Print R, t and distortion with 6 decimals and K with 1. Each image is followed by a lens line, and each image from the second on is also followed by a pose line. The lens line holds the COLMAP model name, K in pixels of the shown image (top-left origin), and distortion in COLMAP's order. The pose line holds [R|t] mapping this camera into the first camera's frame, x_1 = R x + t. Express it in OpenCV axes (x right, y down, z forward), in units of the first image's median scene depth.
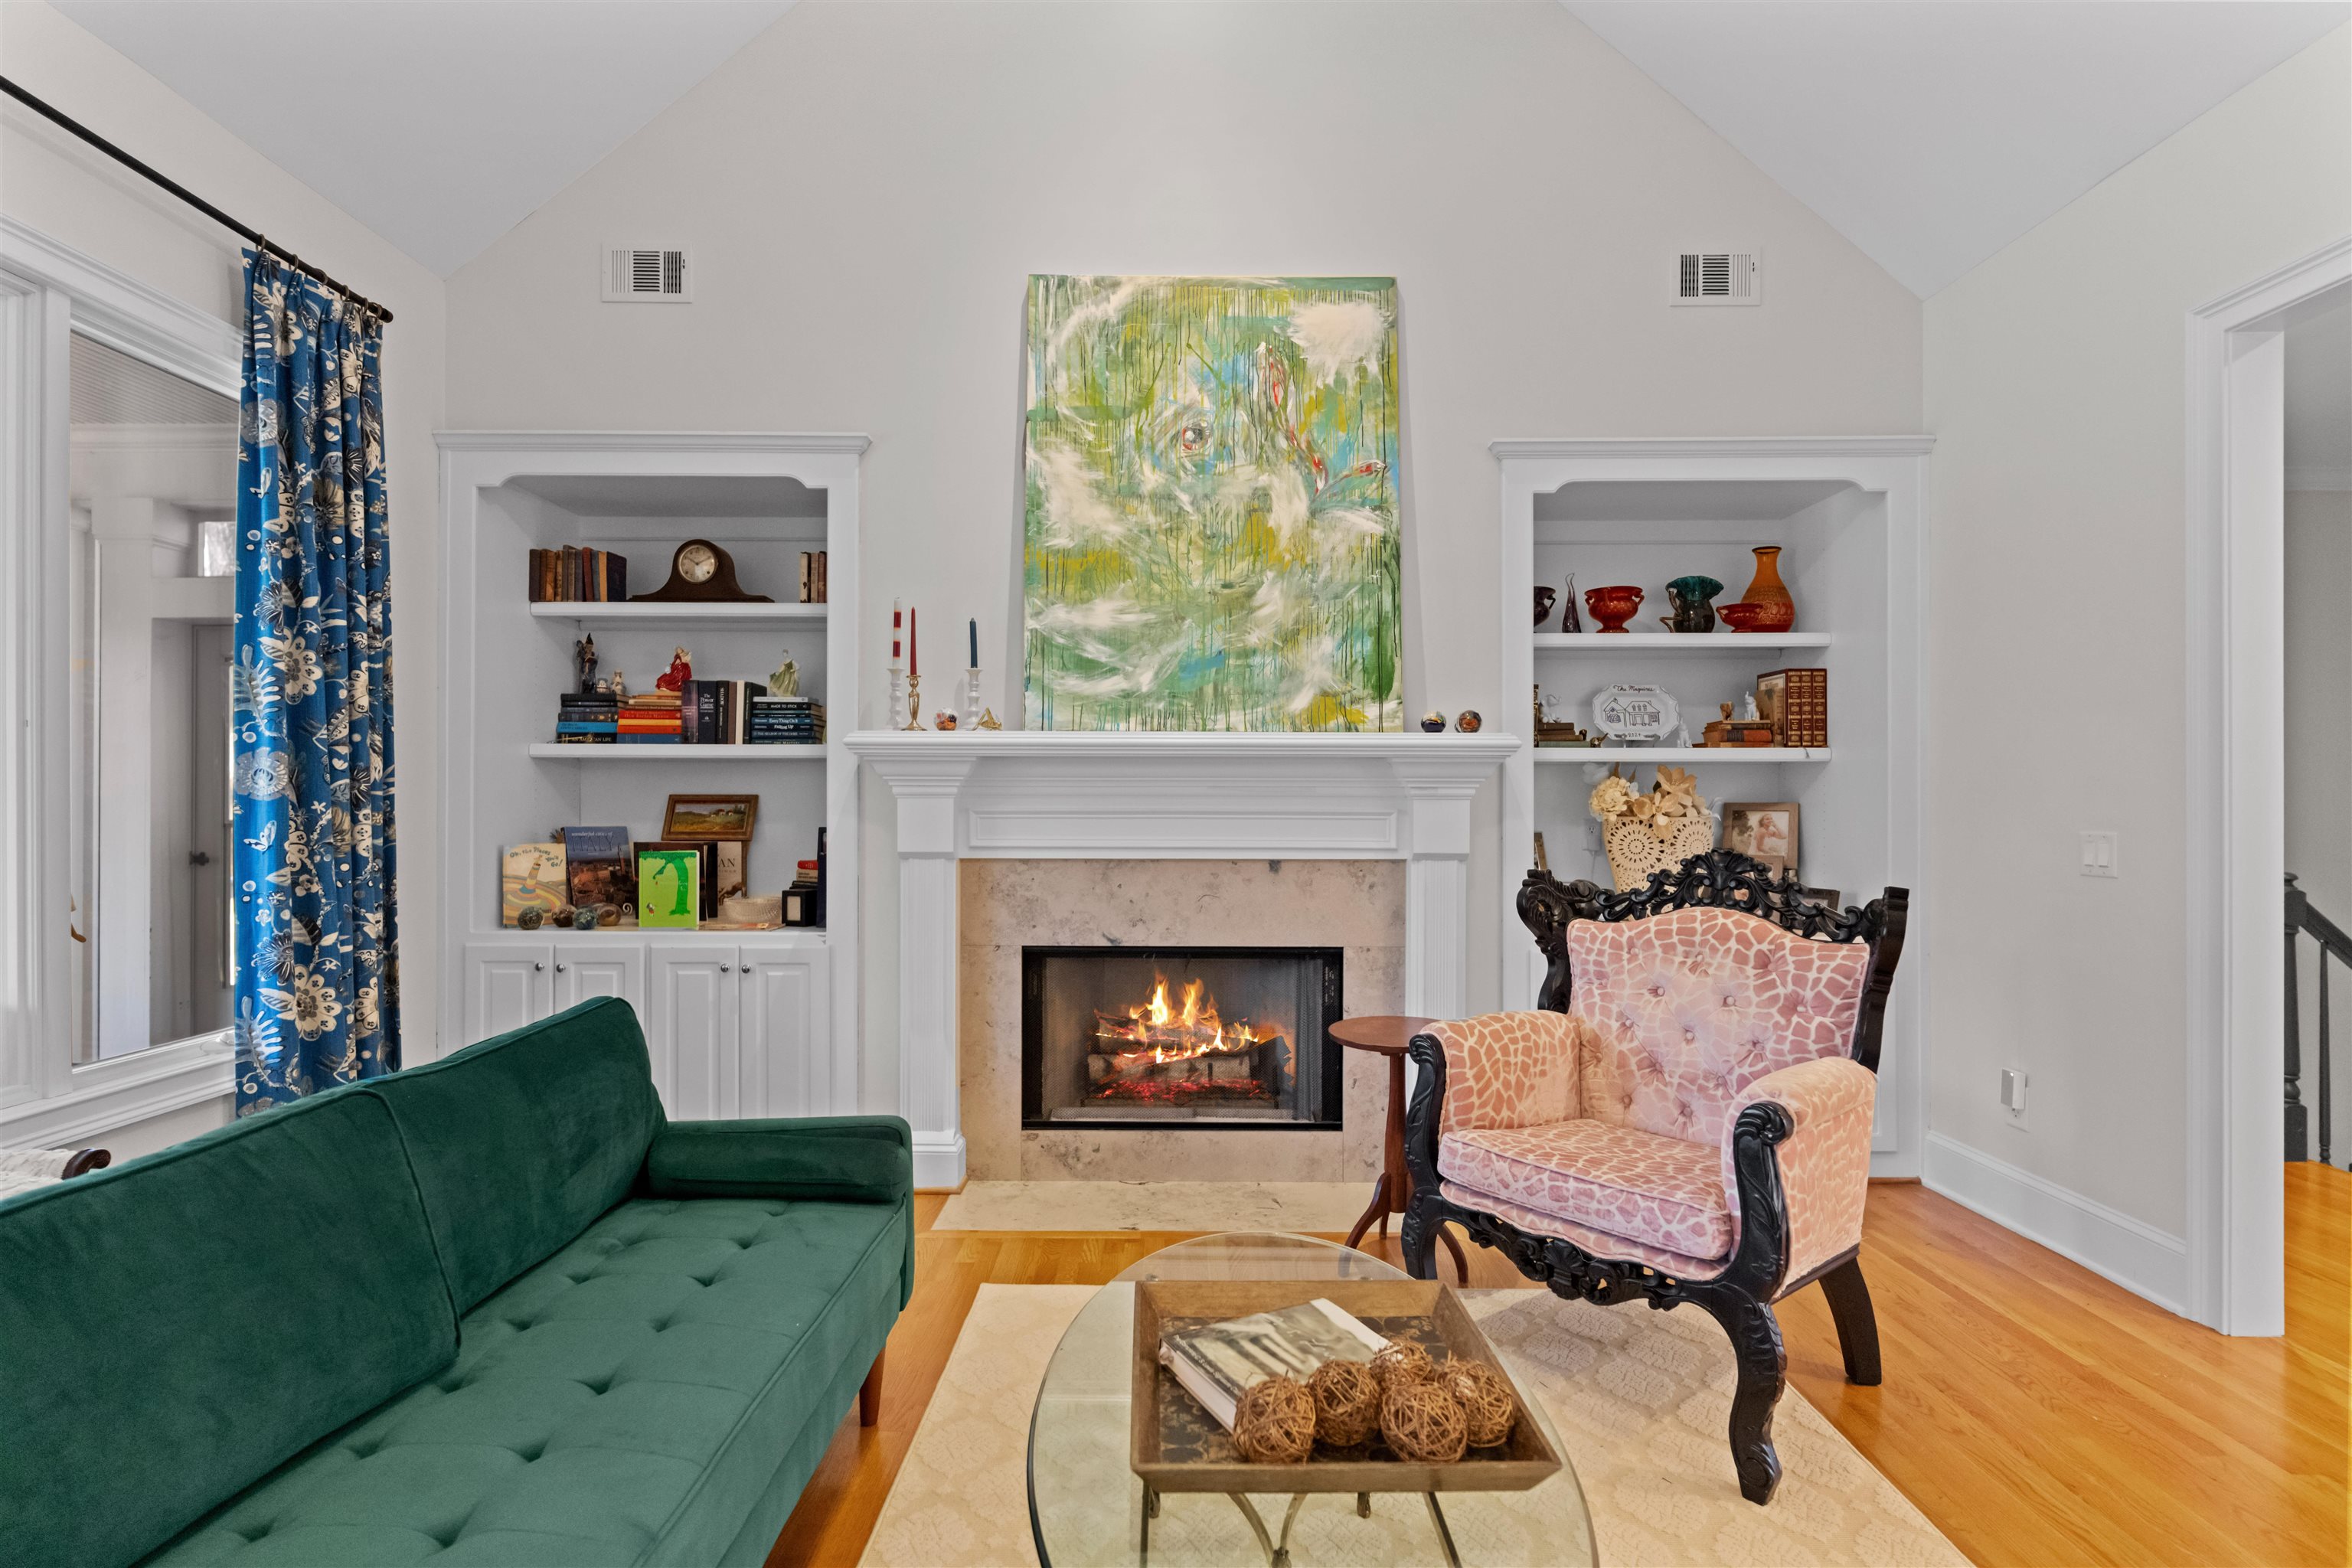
lens RADIAL K [[1125.7, 0, 1171.5], [0, 1125.7, 796.1], [0, 0, 1]] dist [0.003986, -0.000588]
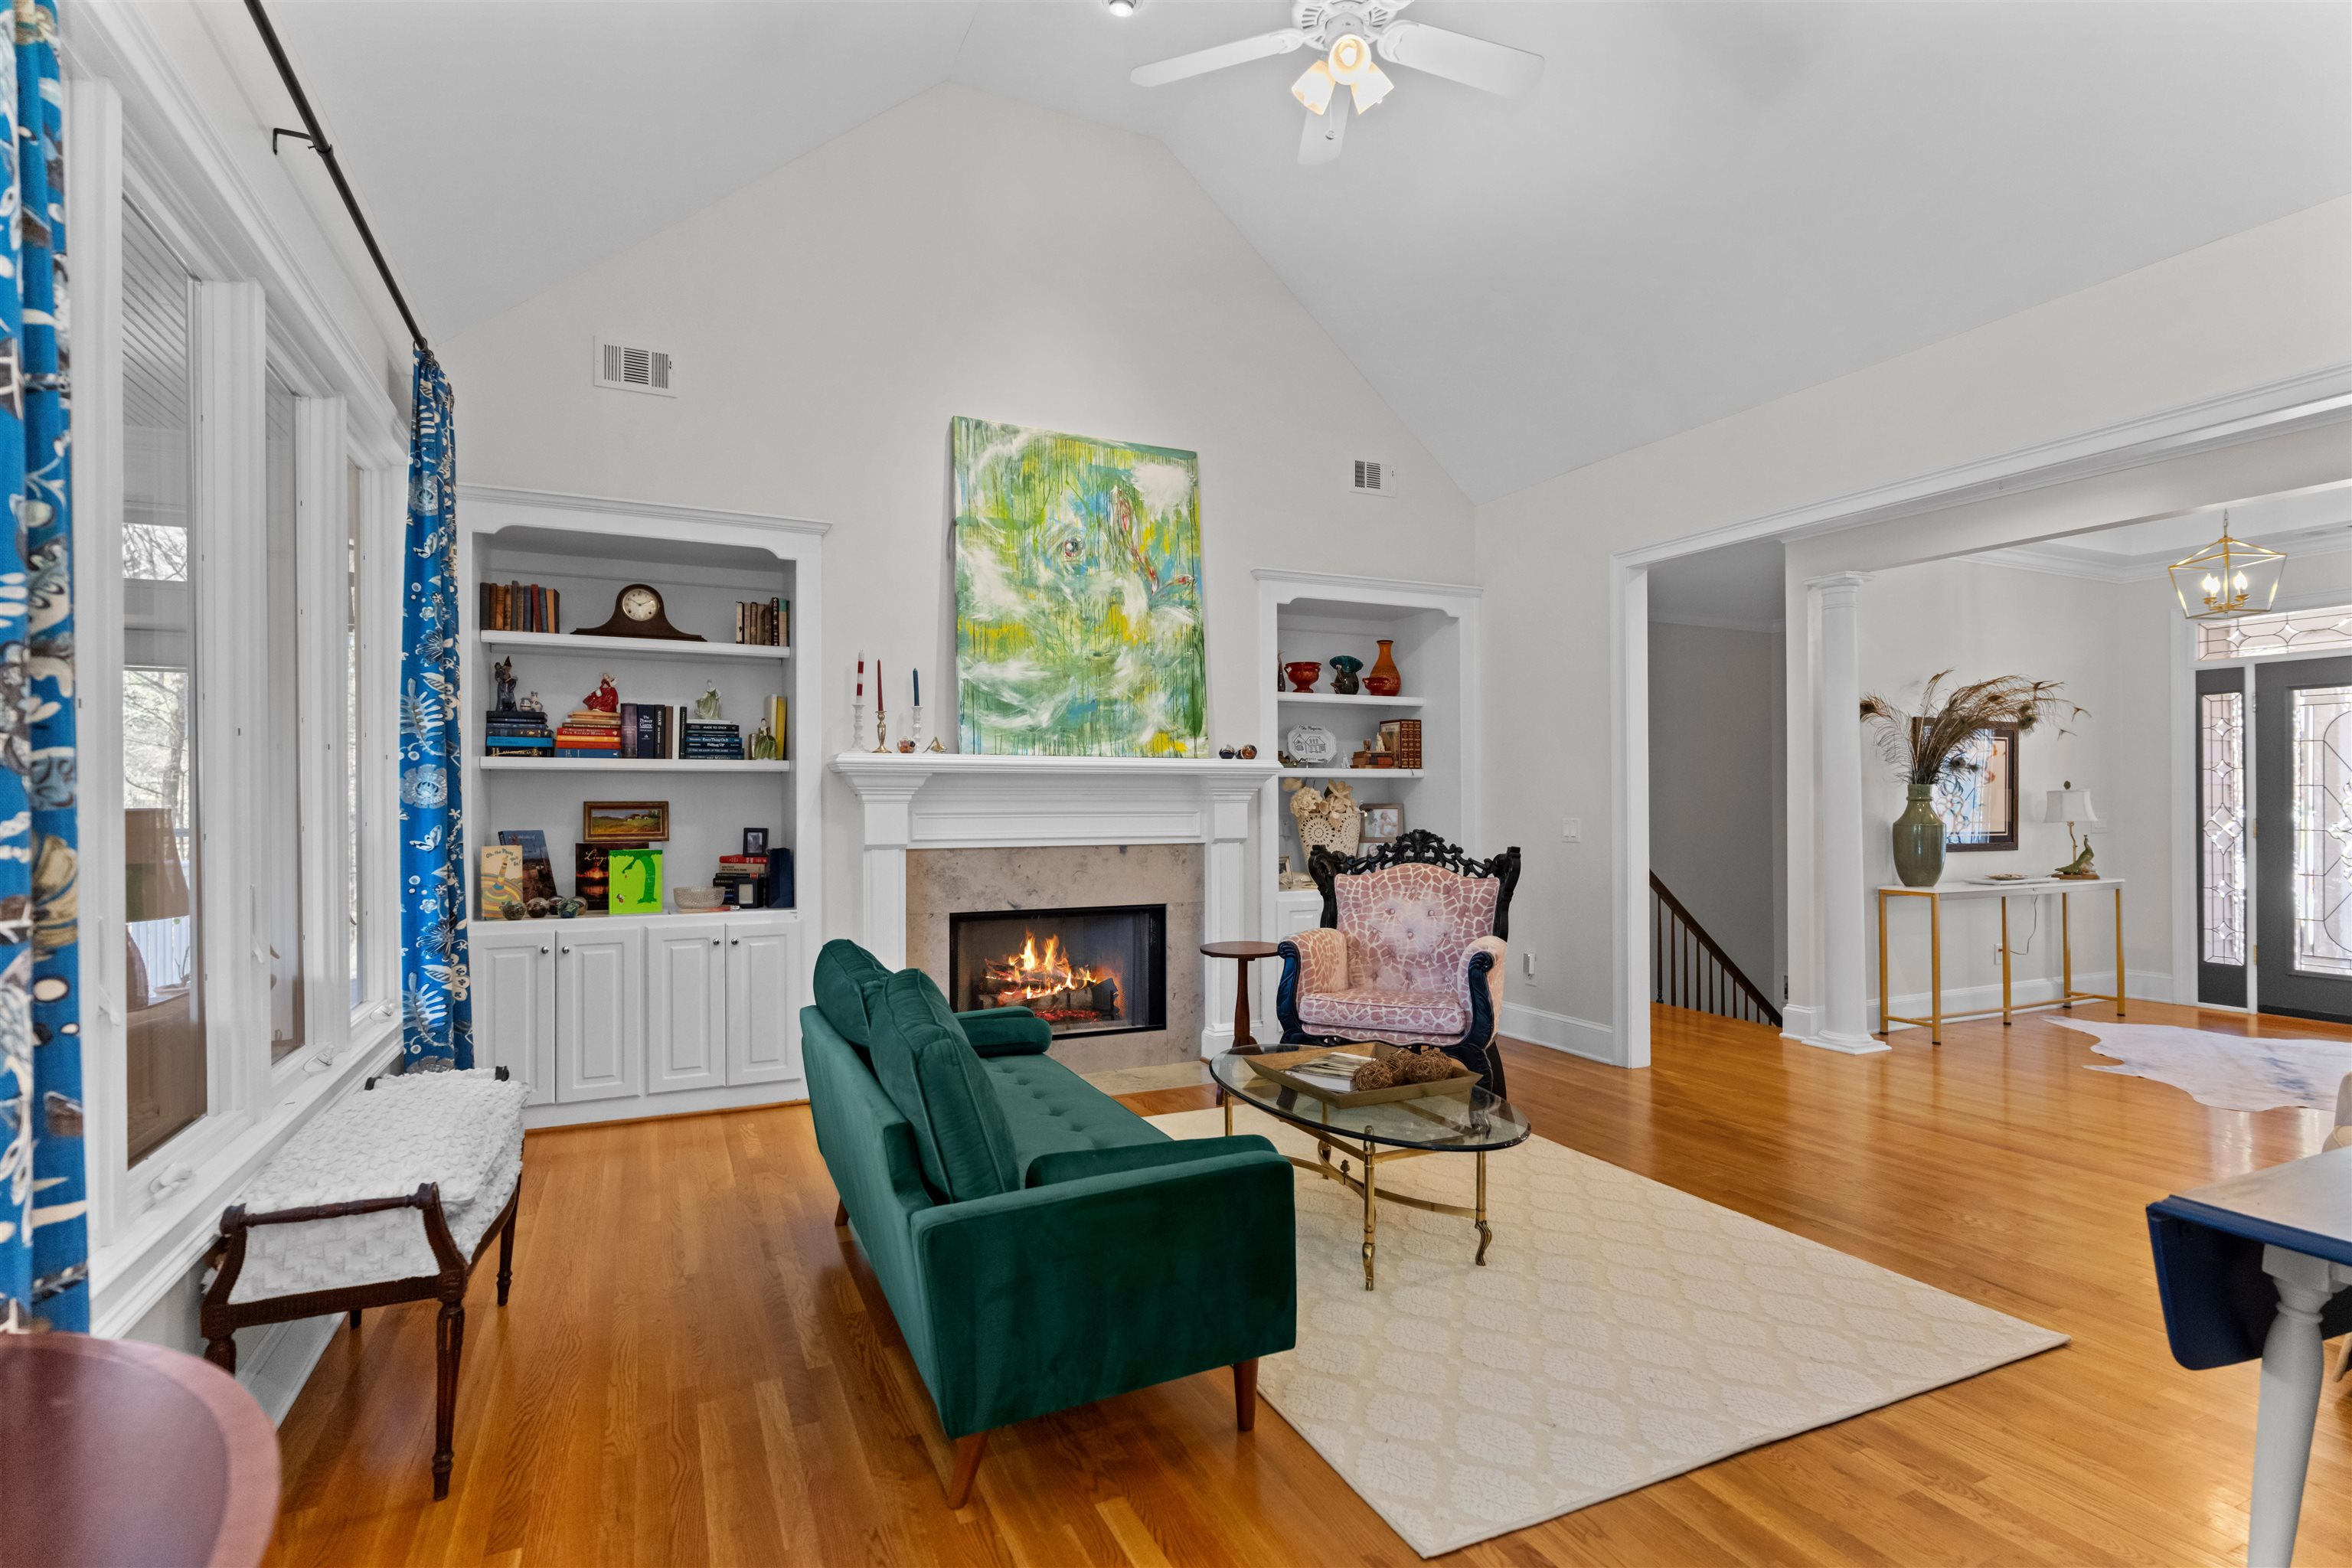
lens RADIAL K [[1125.7, 0, 1179.3], [0, 1125.7, 791.1], [0, 0, 1]] dist [0.003986, -0.000588]
pose [[0.902968, -0.000449, 0.429708, -0.465166], [0.003166, 0.999979, -0.005608, -0.004365], [-0.429696, 0.006424, 0.902951, -0.333306]]
